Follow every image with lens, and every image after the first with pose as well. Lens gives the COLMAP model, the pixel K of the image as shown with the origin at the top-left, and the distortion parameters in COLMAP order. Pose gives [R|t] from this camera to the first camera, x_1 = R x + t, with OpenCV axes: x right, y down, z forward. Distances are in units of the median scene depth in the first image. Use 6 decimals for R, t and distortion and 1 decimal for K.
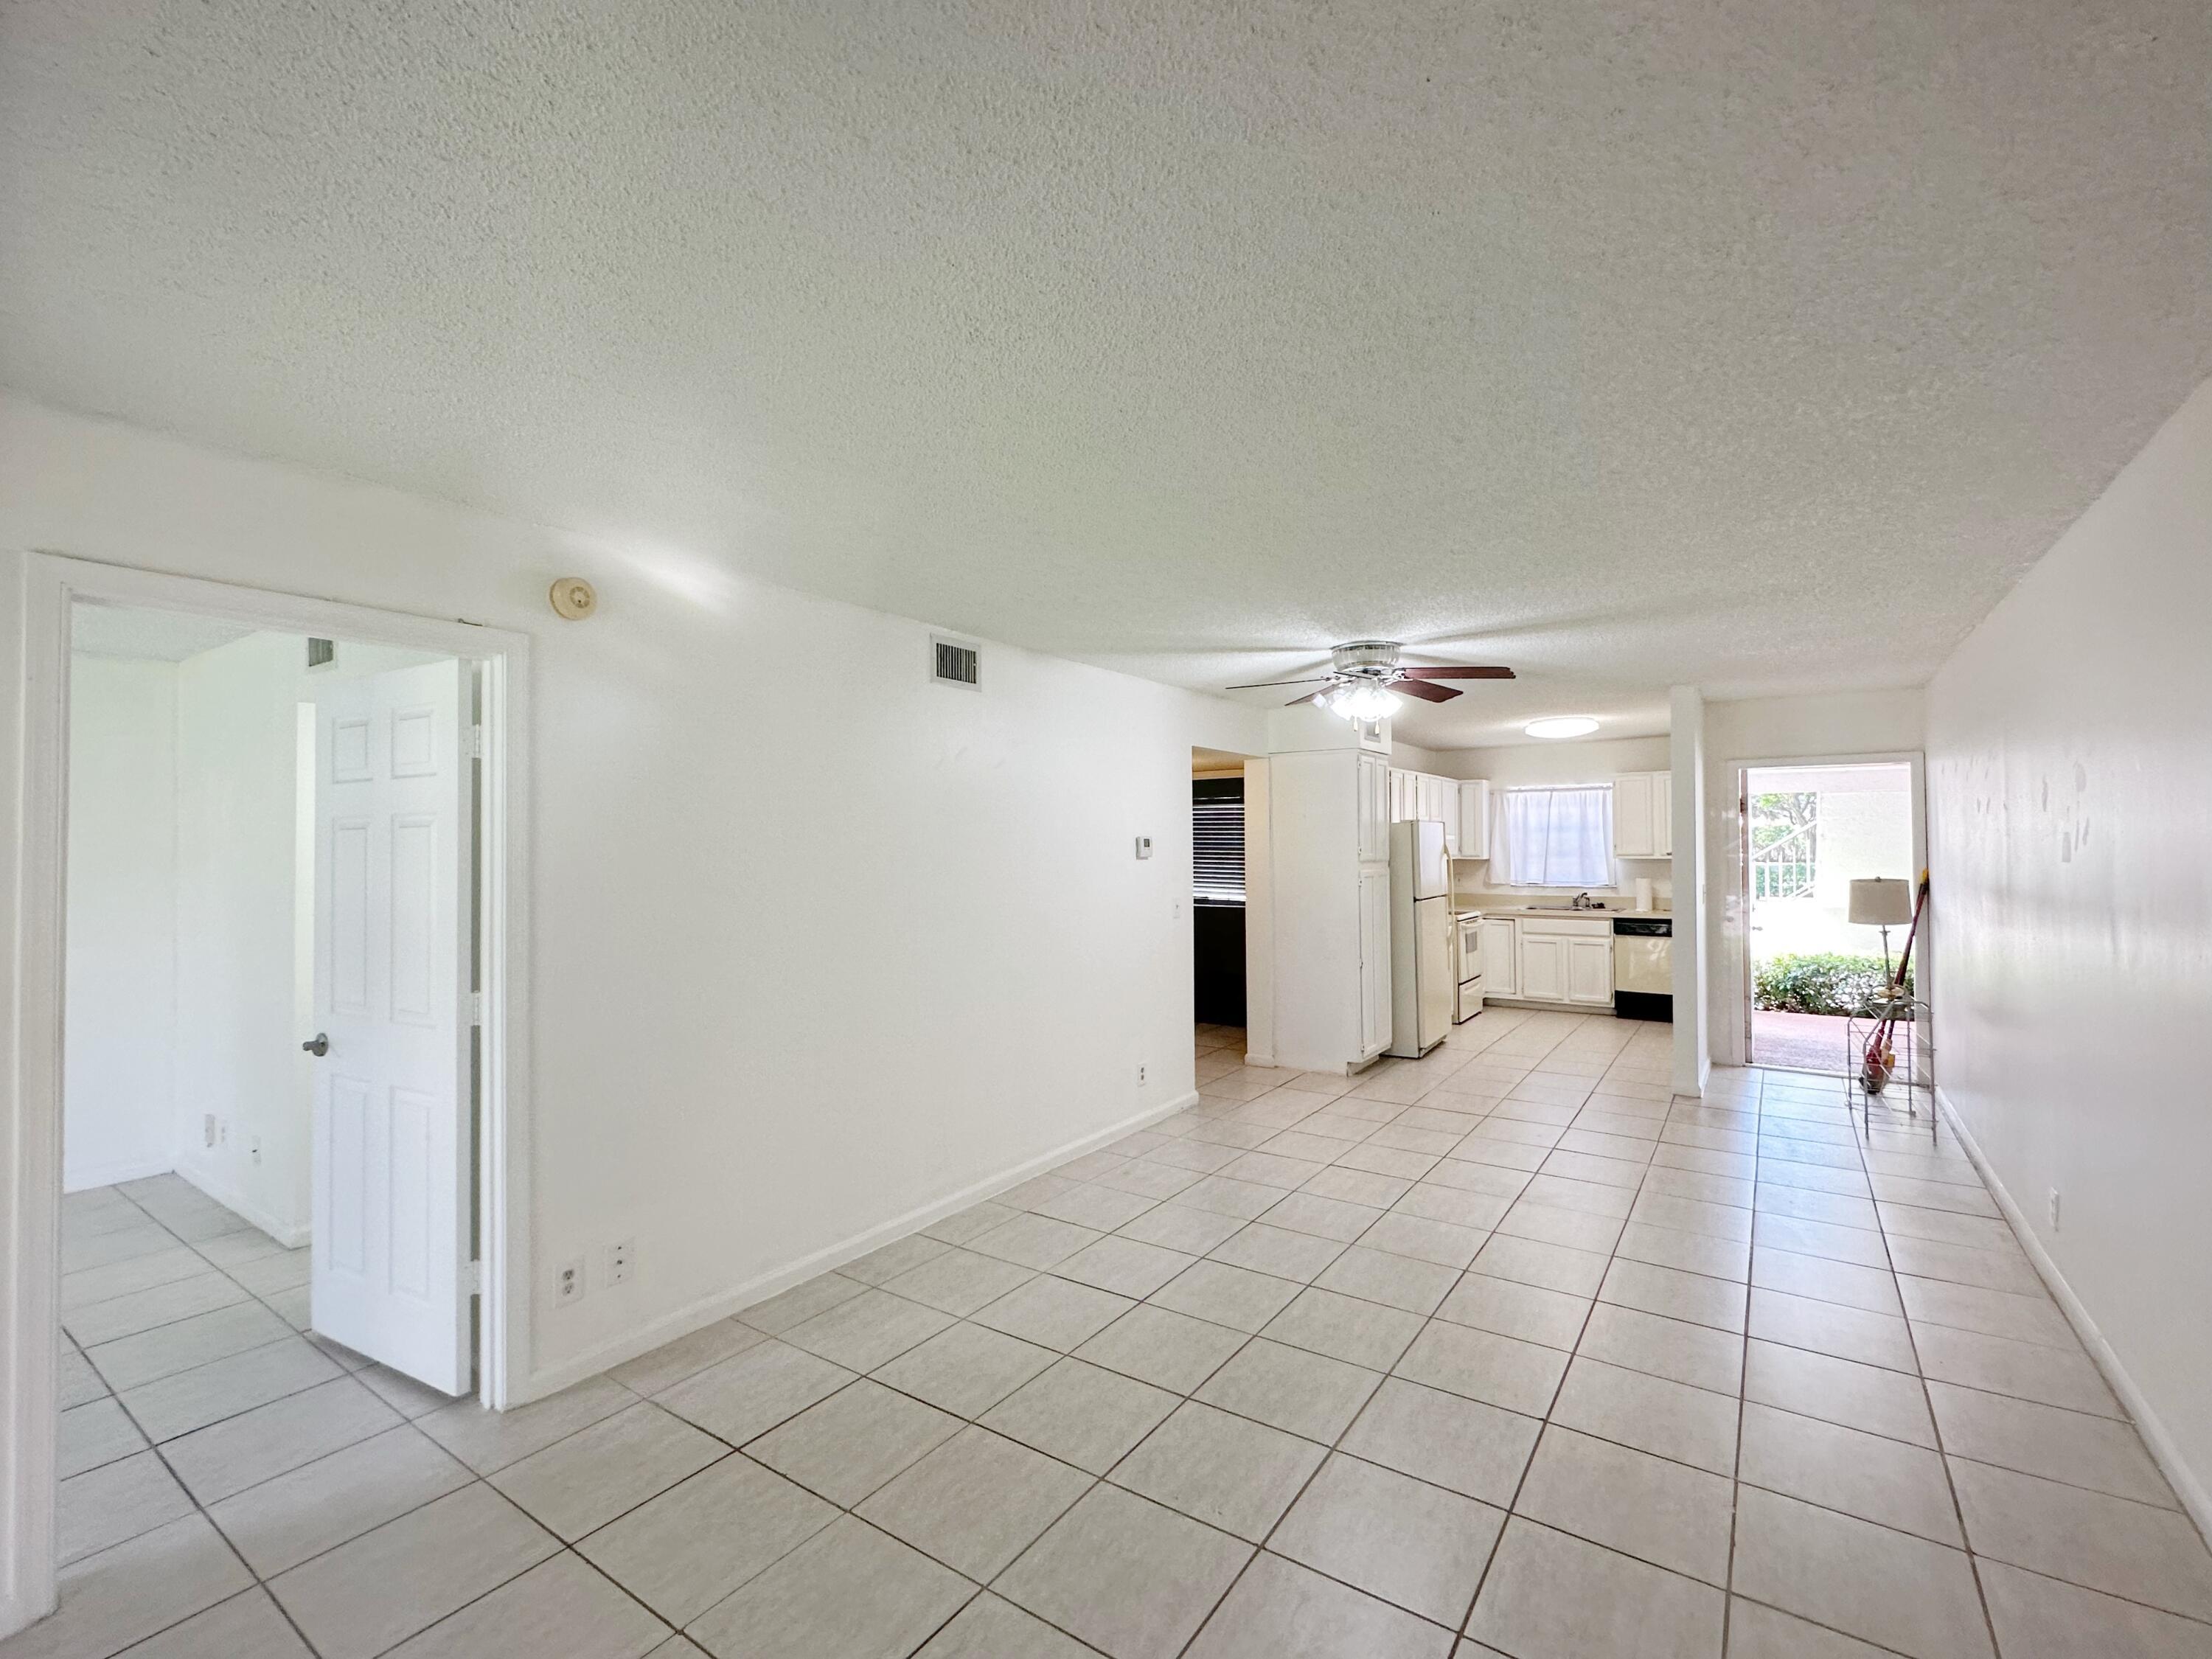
lens RADIAL K [[976.6, 0, 1102.3], [0, 976.6, 825.8], [0, 0, 1]] dist [-0.003758, 0.000902]
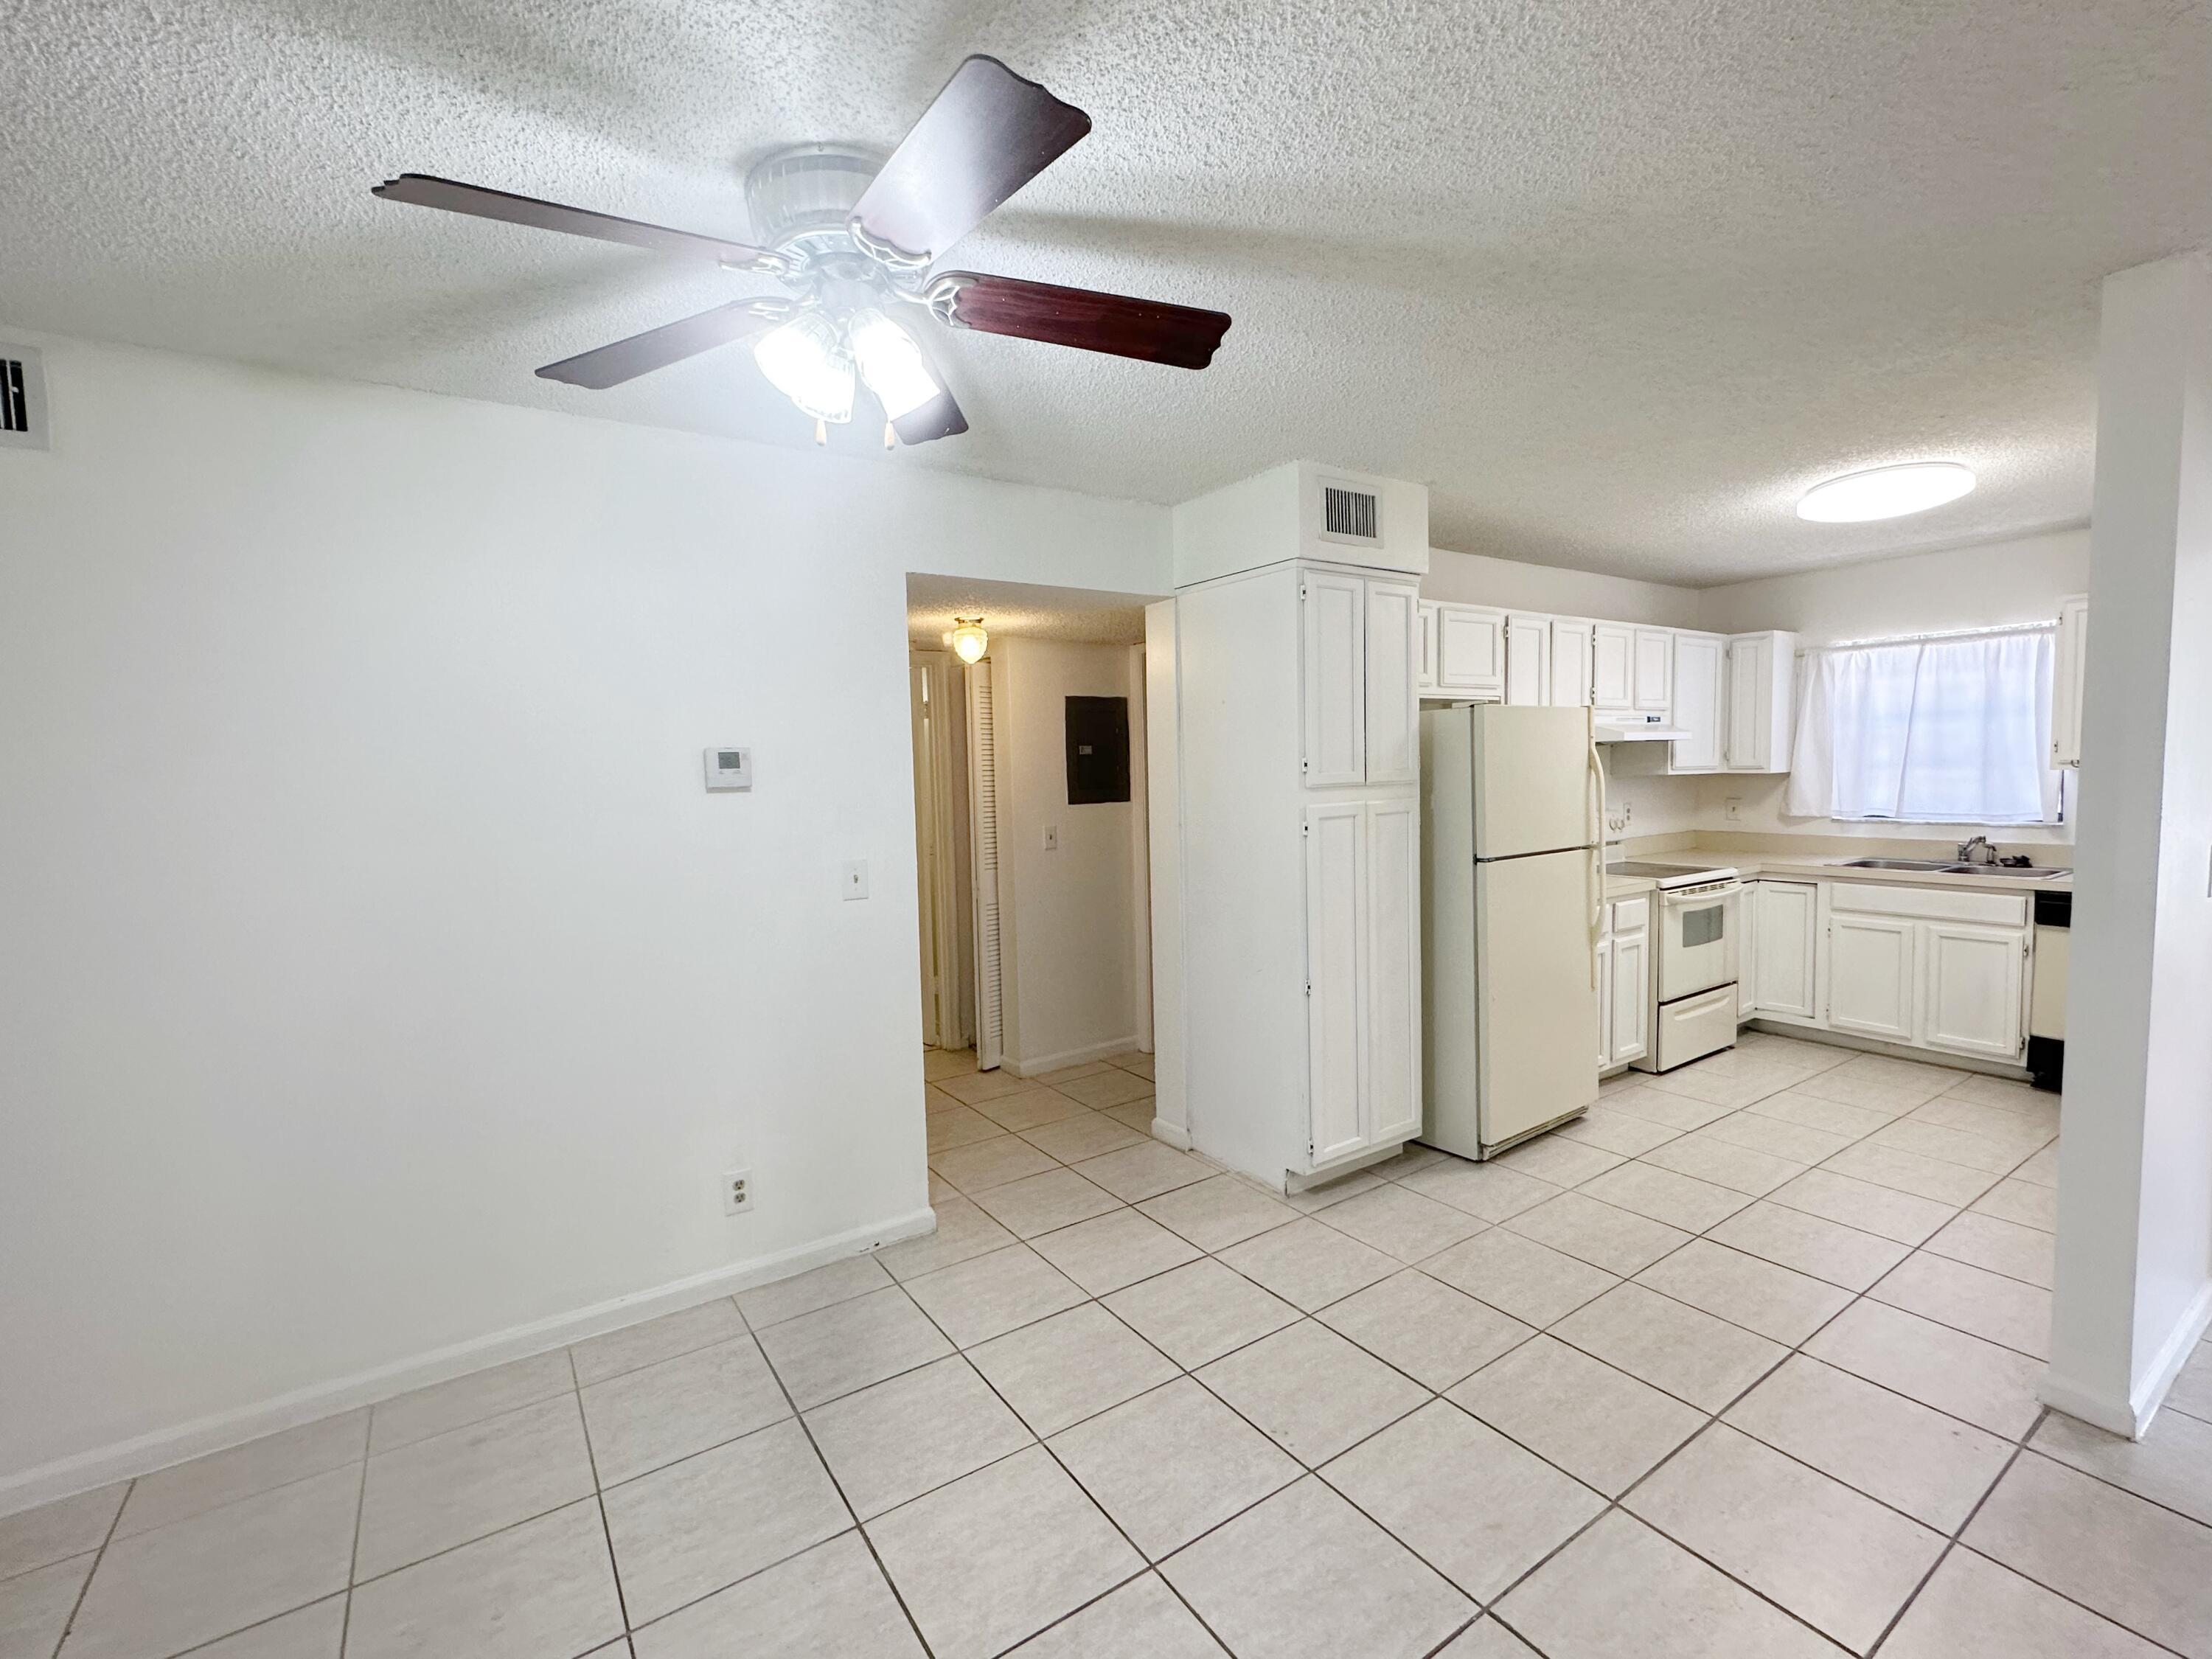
lens RADIAL K [[976.6, 0, 1105.8], [0, 976.6, 828.1], [0, 0, 1]] dist [-0.003758, 0.000902]
pose [[0.930895, 0.008493, -0.365187, 0.330518], [0.024737, 0.995969, 0.086219, 0.010685], [0.364448, -0.089295, 0.926933, 0.464402]]
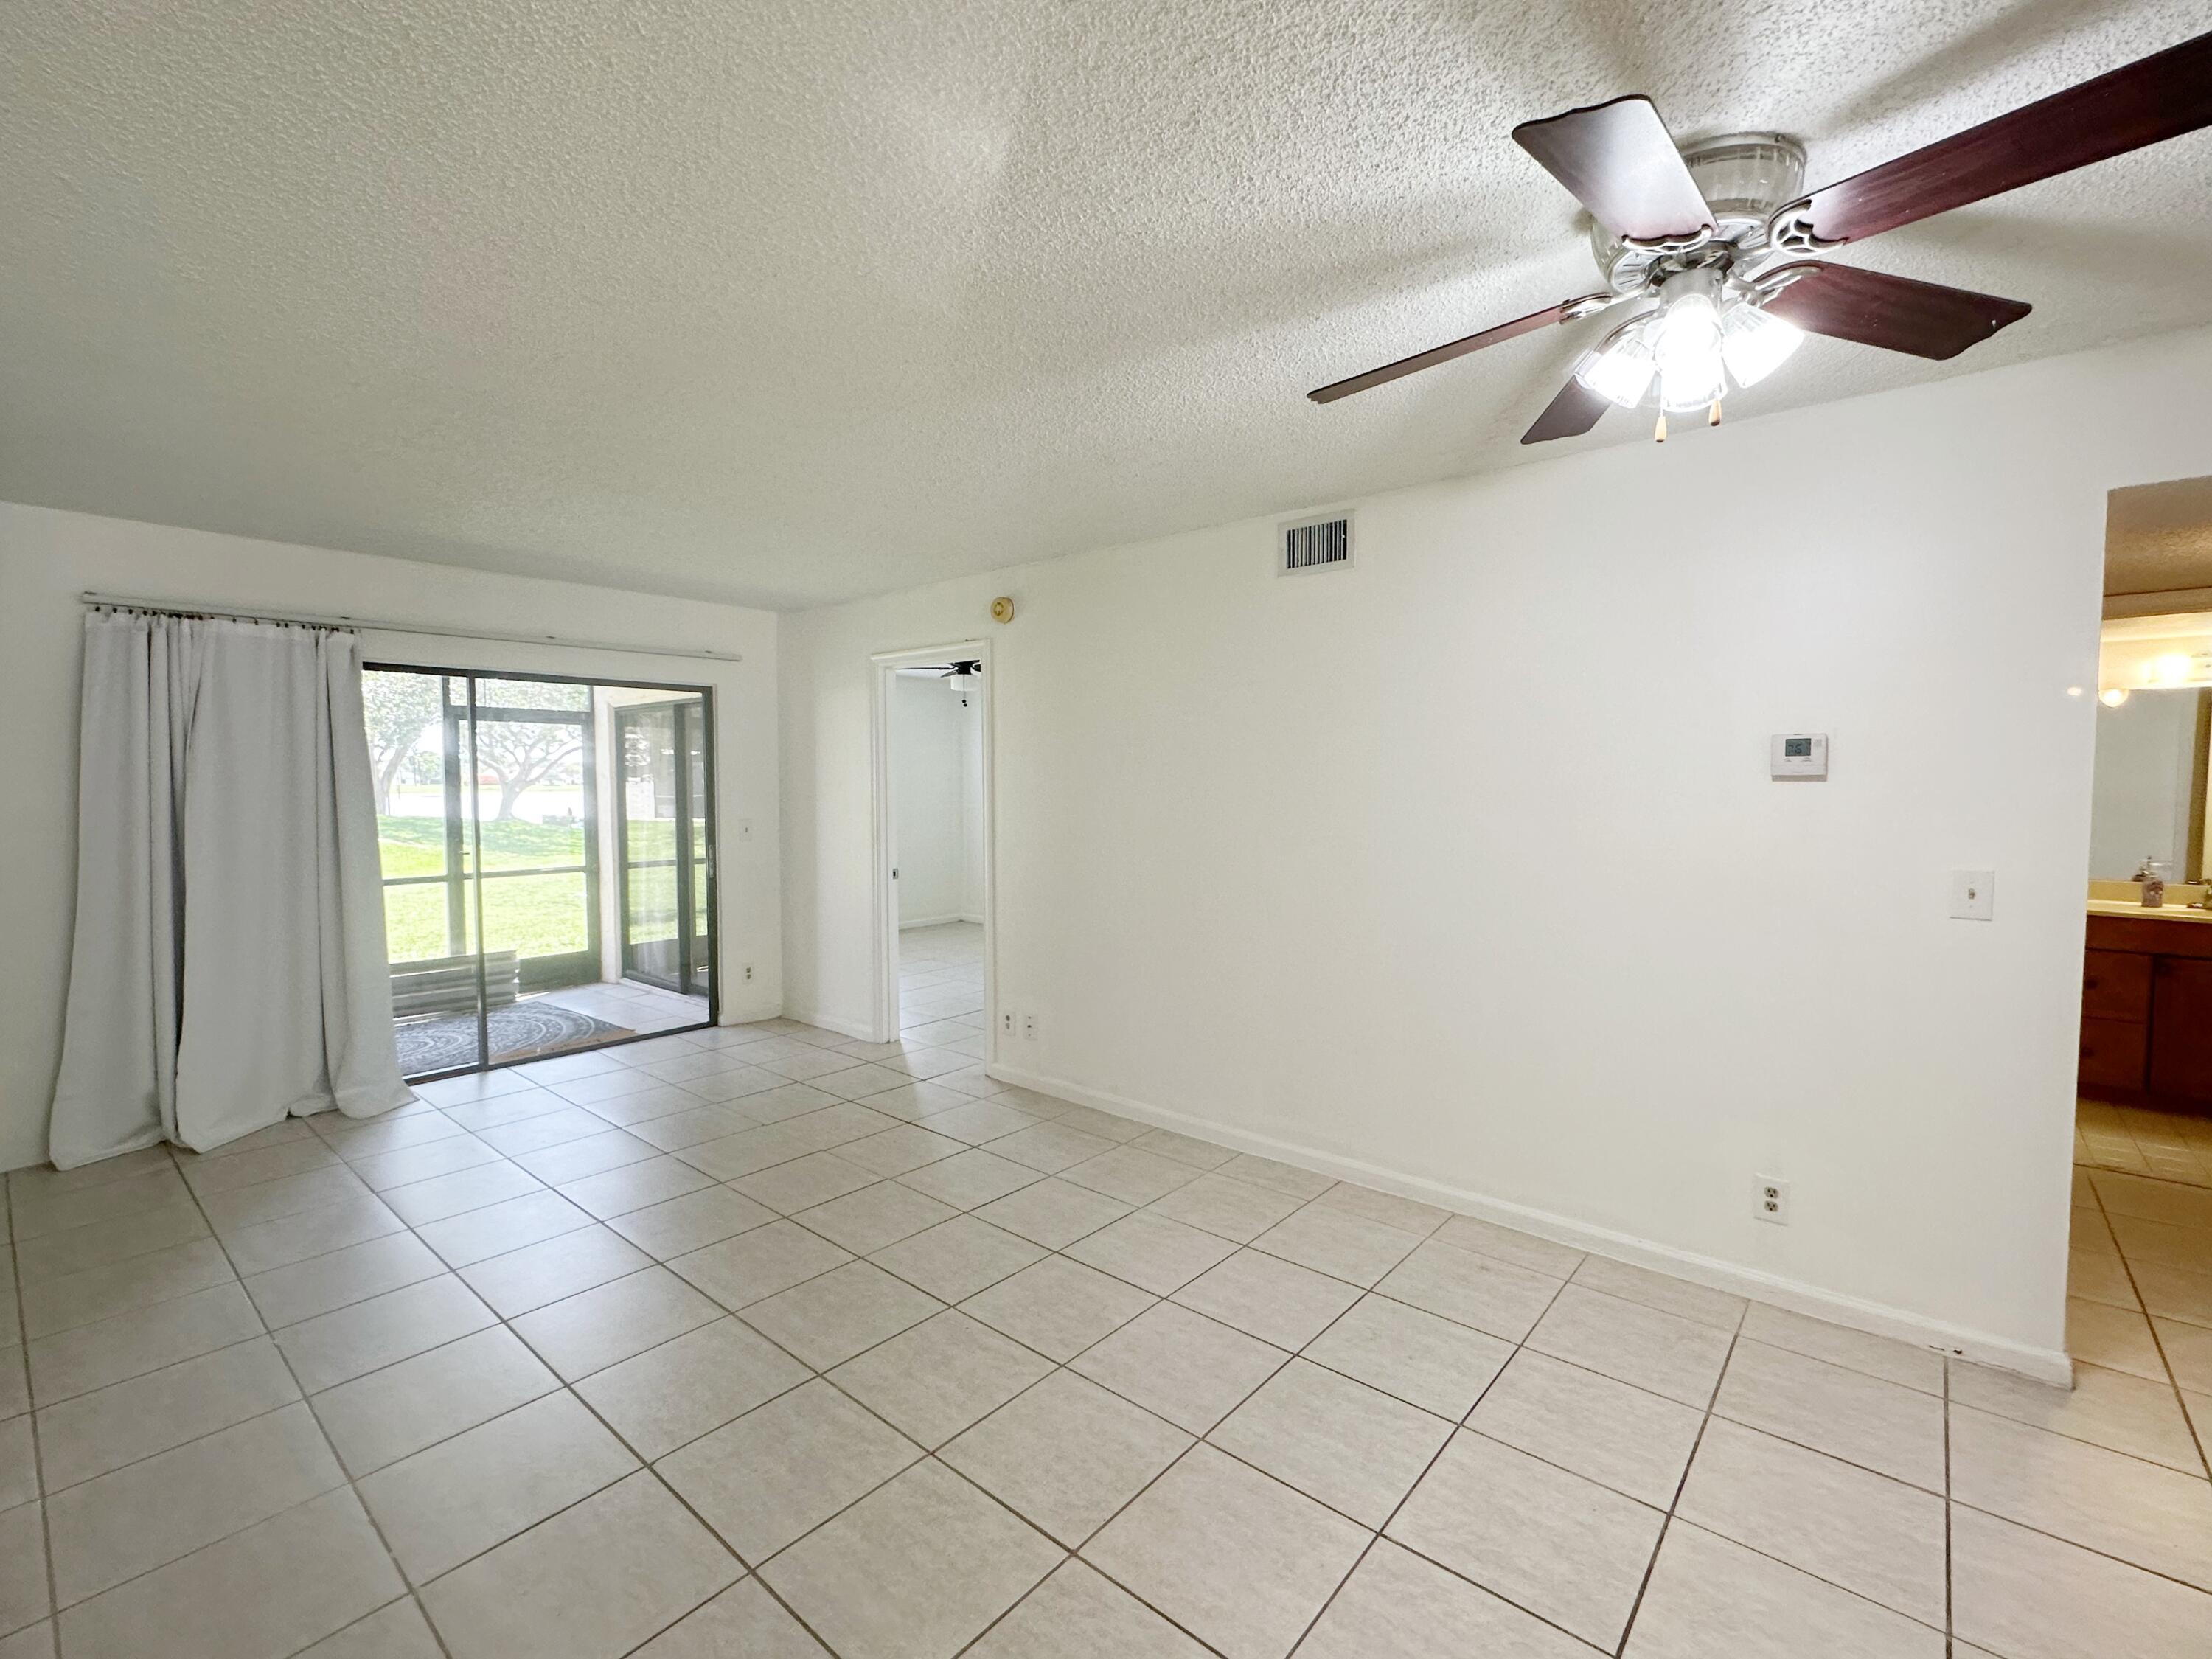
lens RADIAL K [[976.6, 0, 1105.2], [0, 976.6, 827.9], [0, 0, 1]] dist [-0.003758, 0.000902]
pose [[-0.100549, 0.058447, -0.993214, 0.447587], [0.022743, 0.998147, 0.056435, 0.017537], [0.994672, -0.016914, -0.101692, 0.553096]]
